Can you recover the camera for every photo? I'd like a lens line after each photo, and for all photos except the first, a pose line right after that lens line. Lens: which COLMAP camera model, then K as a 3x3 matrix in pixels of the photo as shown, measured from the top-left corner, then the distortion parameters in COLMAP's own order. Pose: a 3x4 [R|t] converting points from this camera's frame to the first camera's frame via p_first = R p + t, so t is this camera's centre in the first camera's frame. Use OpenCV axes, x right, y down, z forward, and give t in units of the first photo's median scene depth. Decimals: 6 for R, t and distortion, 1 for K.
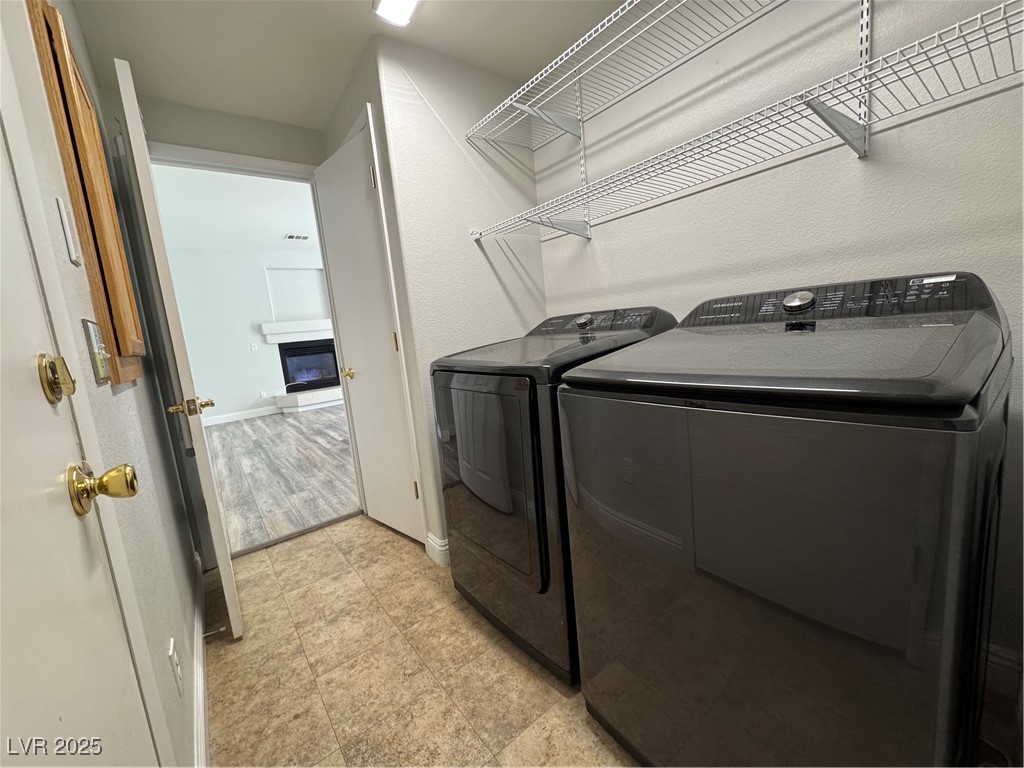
lens RADIAL K [[407.9, 0, 508.7], [0, 407.9, 385.8], [0, 0, 1]] dist [-0.003275, 0.000279]
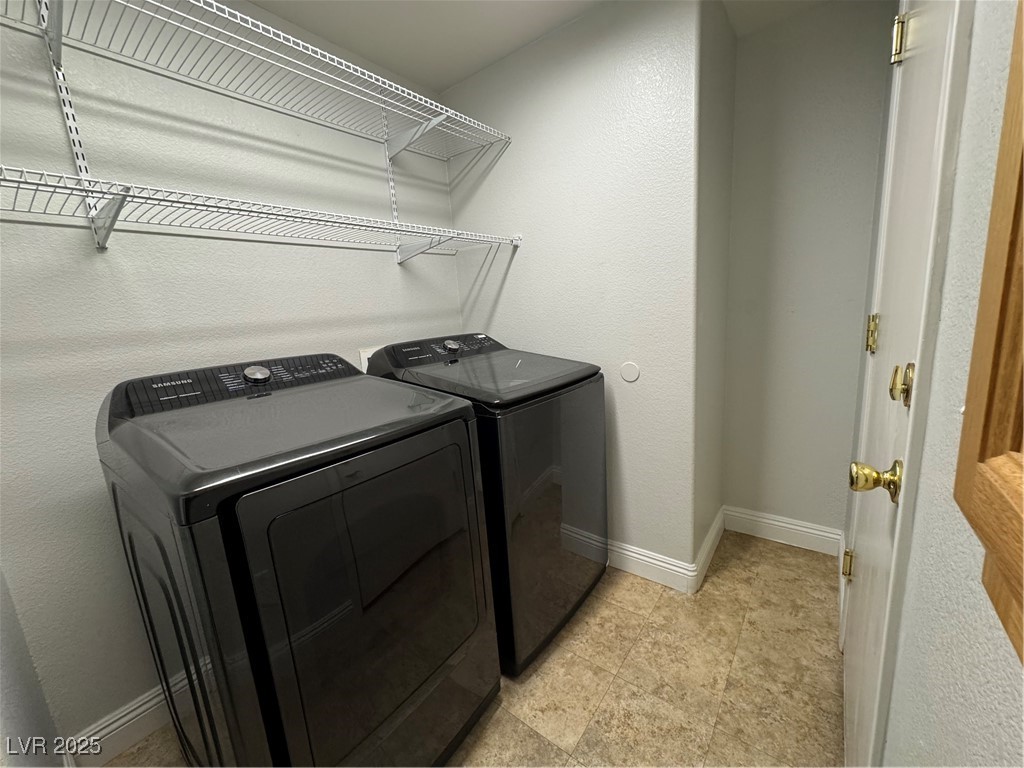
lens RADIAL K [[407.9, 0, 513.0], [0, 407.9, 388.0], [0, 0, 1]] dist [-0.003275, 0.000279]
pose [[-0.249896, -0.071843, 0.965604, -0.894722], [0.225855, 0.965410, 0.130280, -0.184078], [-0.941563, 0.250643, -0.225026, 1.060292]]
